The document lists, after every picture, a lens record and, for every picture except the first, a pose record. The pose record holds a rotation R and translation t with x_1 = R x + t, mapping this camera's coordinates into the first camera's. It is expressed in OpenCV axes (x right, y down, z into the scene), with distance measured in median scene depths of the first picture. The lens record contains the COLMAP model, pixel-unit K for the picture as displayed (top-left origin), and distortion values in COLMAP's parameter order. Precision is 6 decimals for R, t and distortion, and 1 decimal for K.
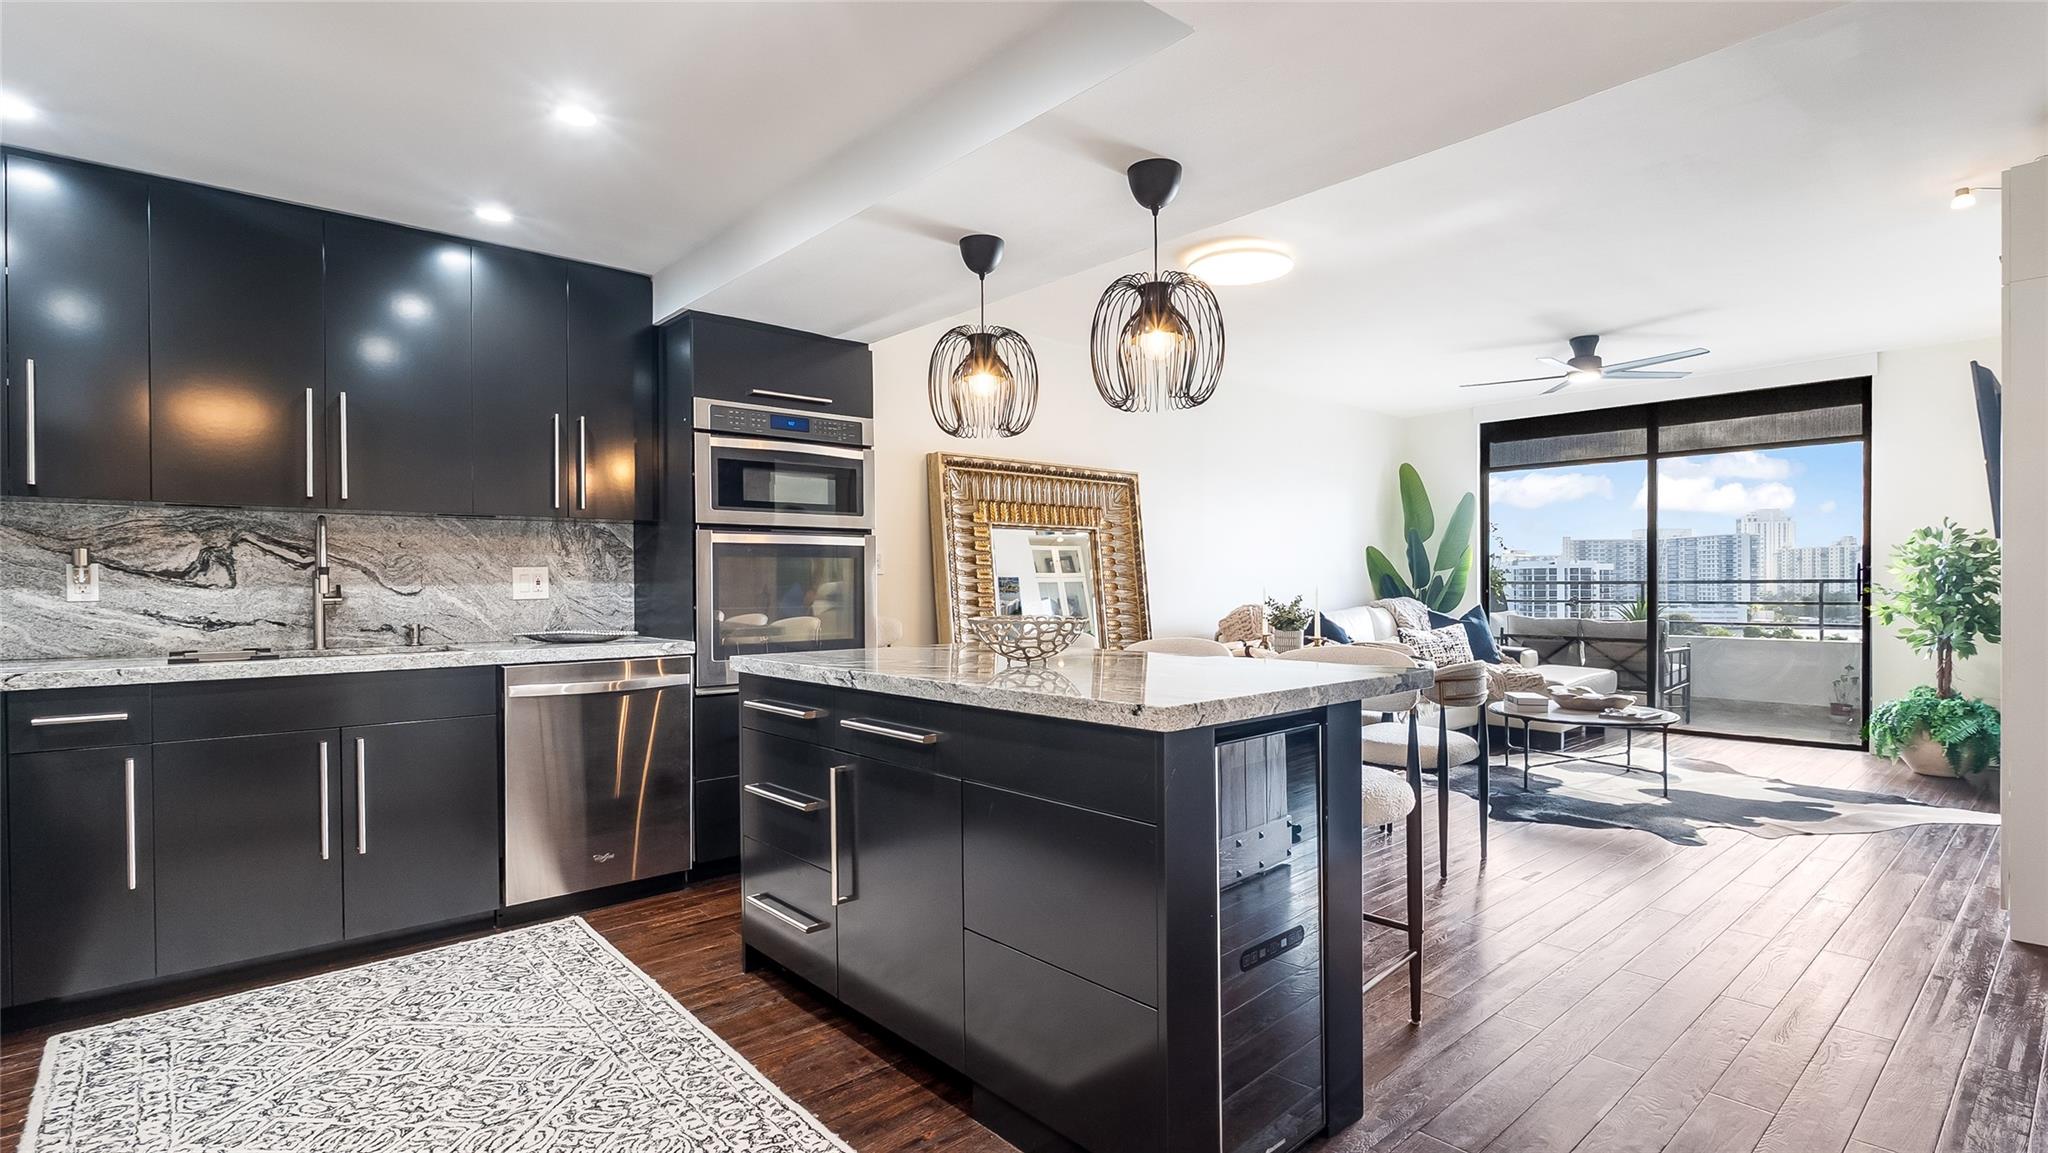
lens RADIAL K [[973.7, 0, 1027.7], [0, 973.7, 592.2], [0, 0, 1]] dist [-0.003617, 0.000525]
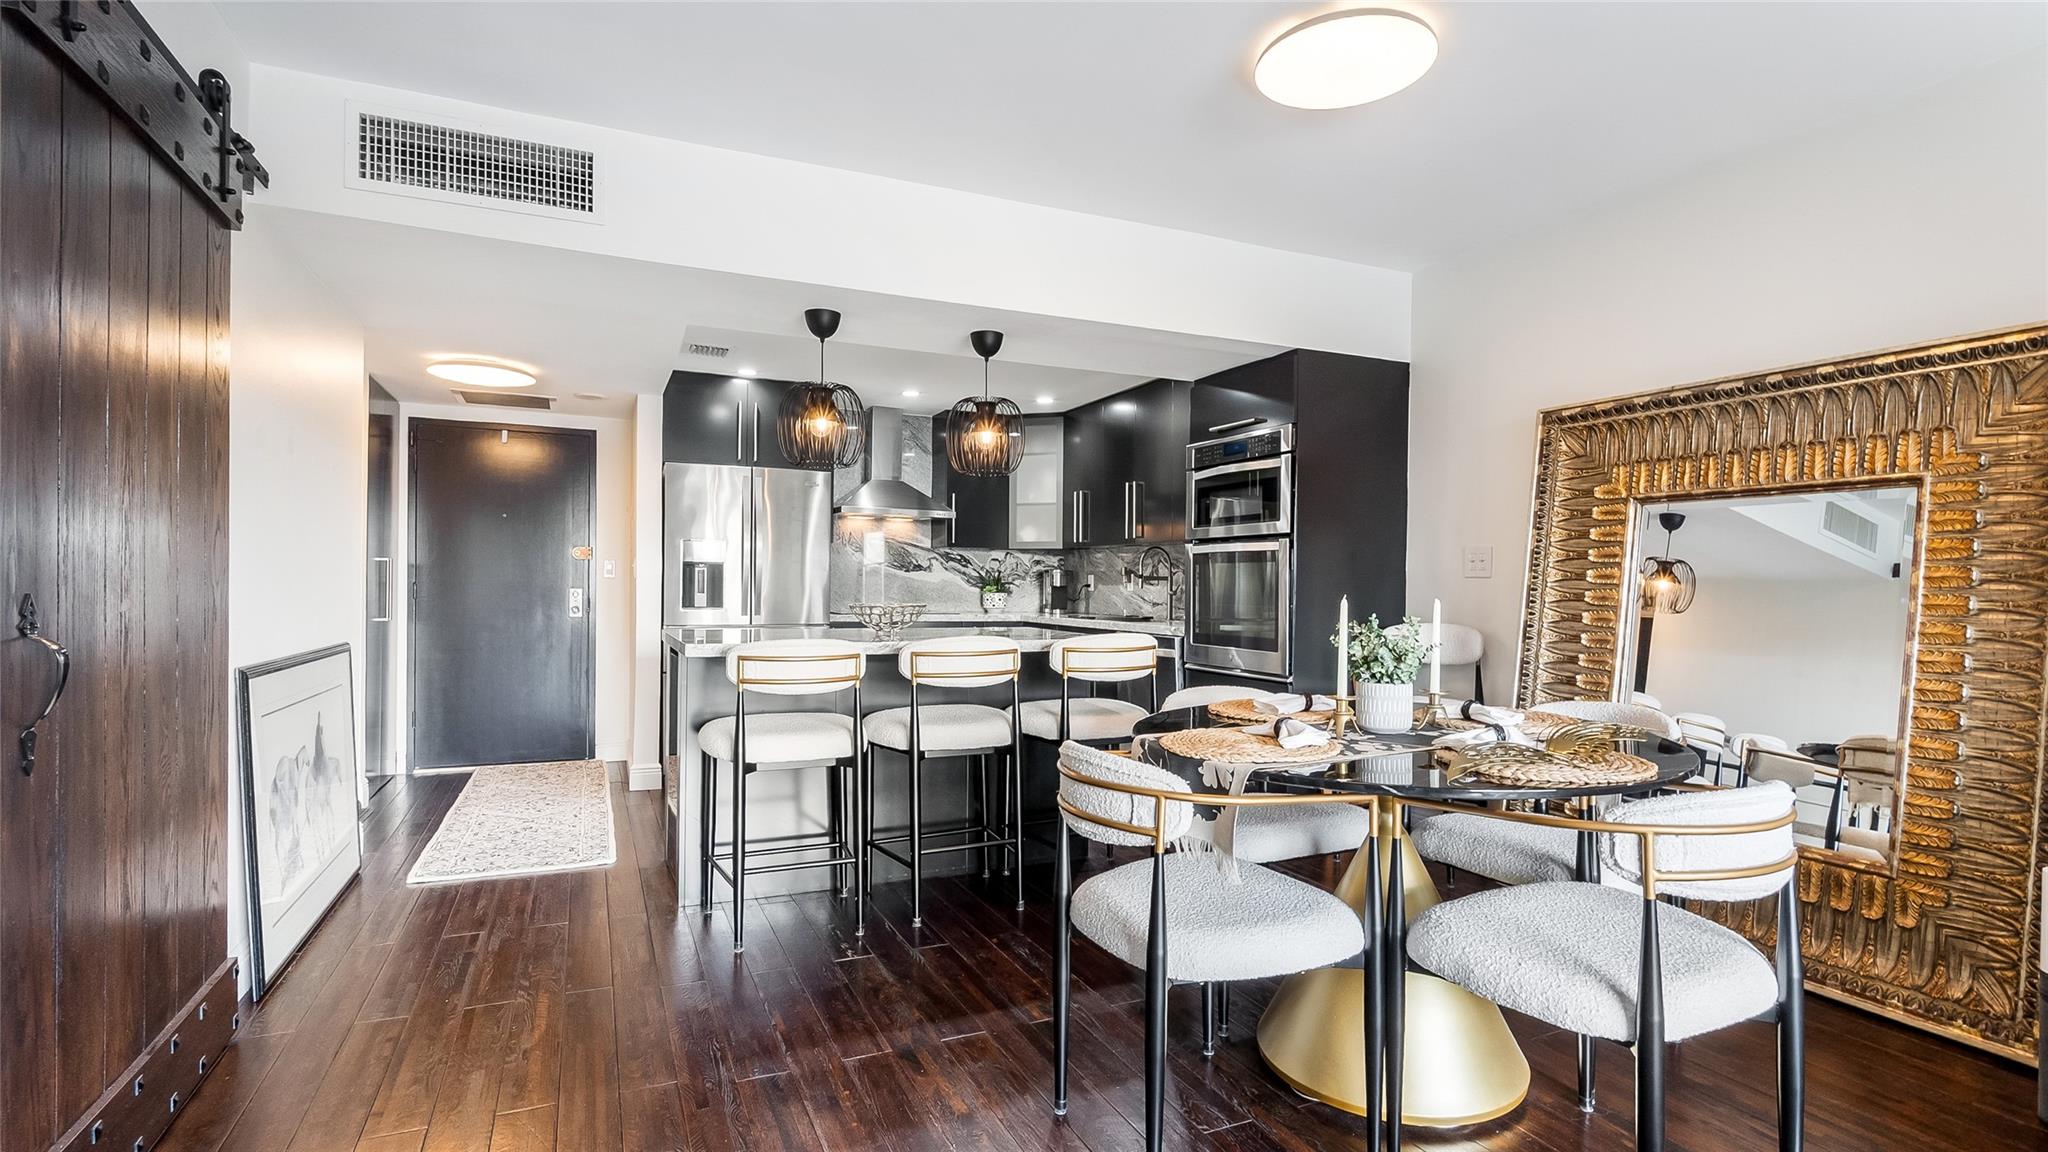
lens RADIAL K [[973.7, 0, 1027.7], [0, 973.7, 591.7], [0, 0, 1]] dist [-0.003617, 0.000525]
pose [[-0.294954, 0.010739, -0.955451, 0.934328], [-0.017465, 0.999709, 0.016628, -0.016789], [0.955352, 0.021592, -0.294681, 1.096506]]
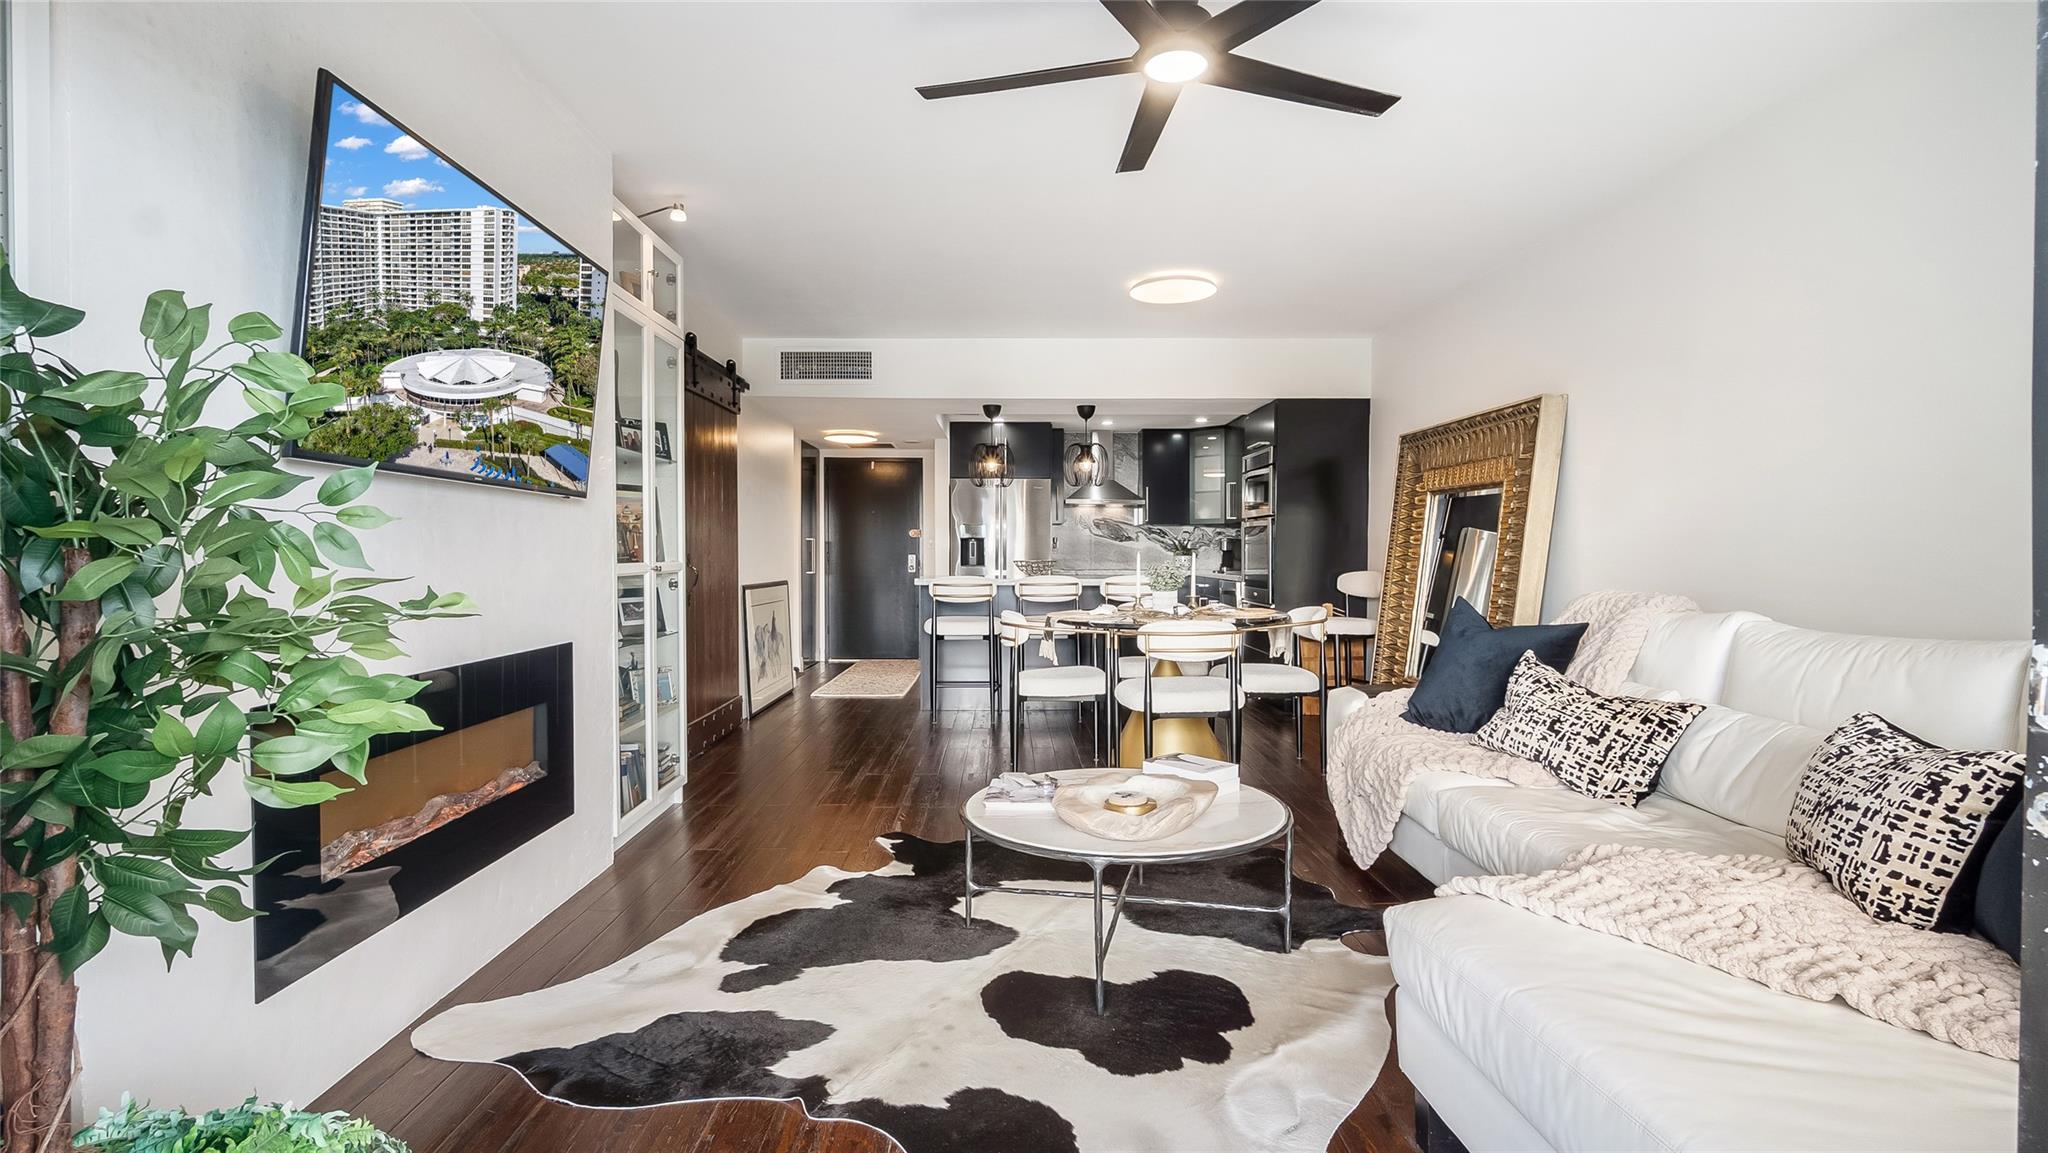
lens RADIAL K [[944.7, 0, 1024.0], [0, 944.7, 576.5], [0, 0, 1]] dist [-0.005544, 0.000247]
pose [[-0.648412, 0.027054, -0.760809, 1.373780], [-0.002820, 0.999276, 0.037937, -0.022051], [0.761285, 0.026745, -0.647866, 1.797883]]
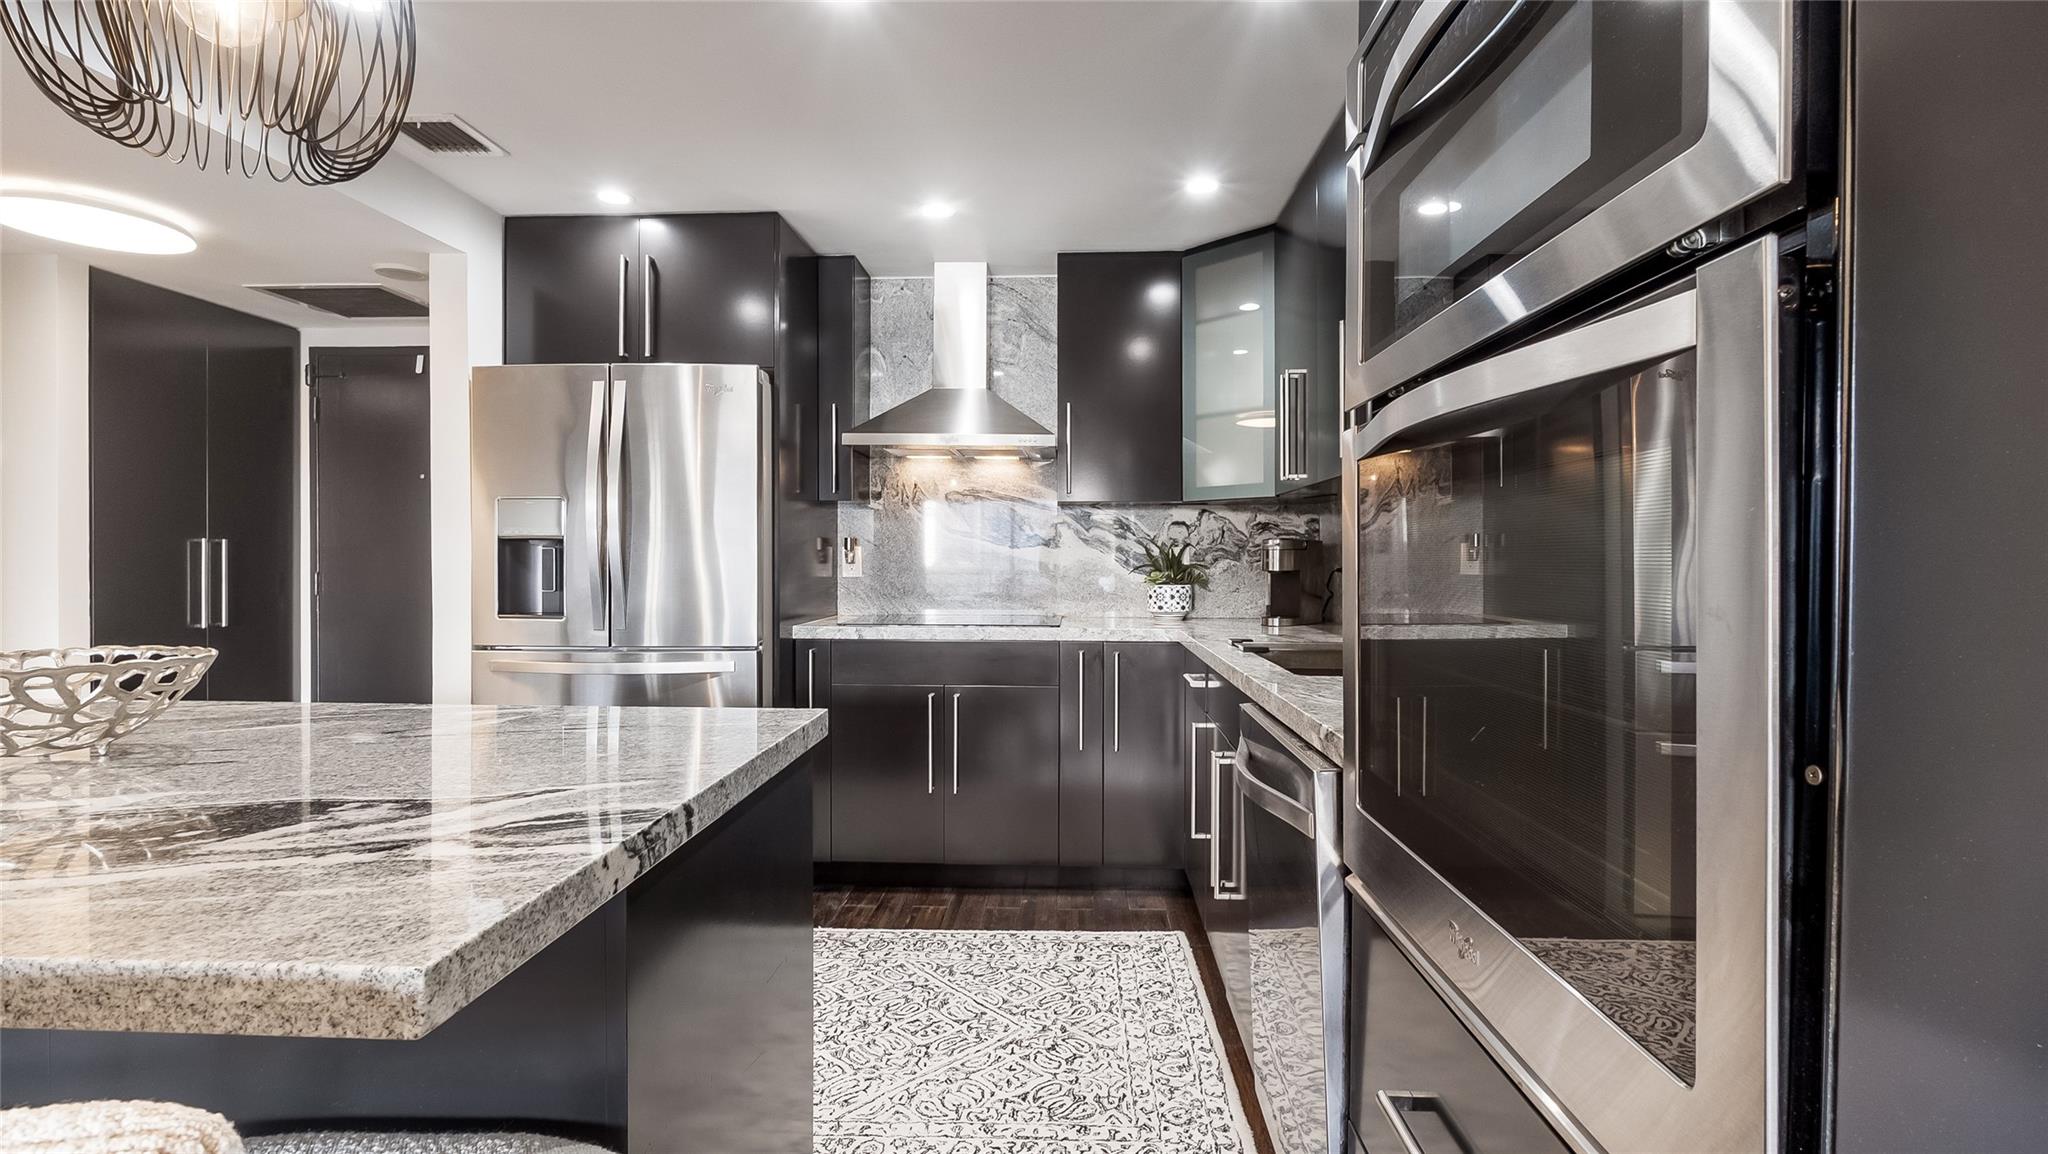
lens RADIAL K [[955.4, 0, 1024.9], [0, 955.4, 573.1], [0, 0, 1]] dist [-0.004724, 0.000705]
pose [[-0.699985, 0.016344, -0.713970, -0.001917], [-0.002124, 0.999686, 0.024967, -0.018604], [0.714154, 0.018992, -0.699731, 1.077423]]
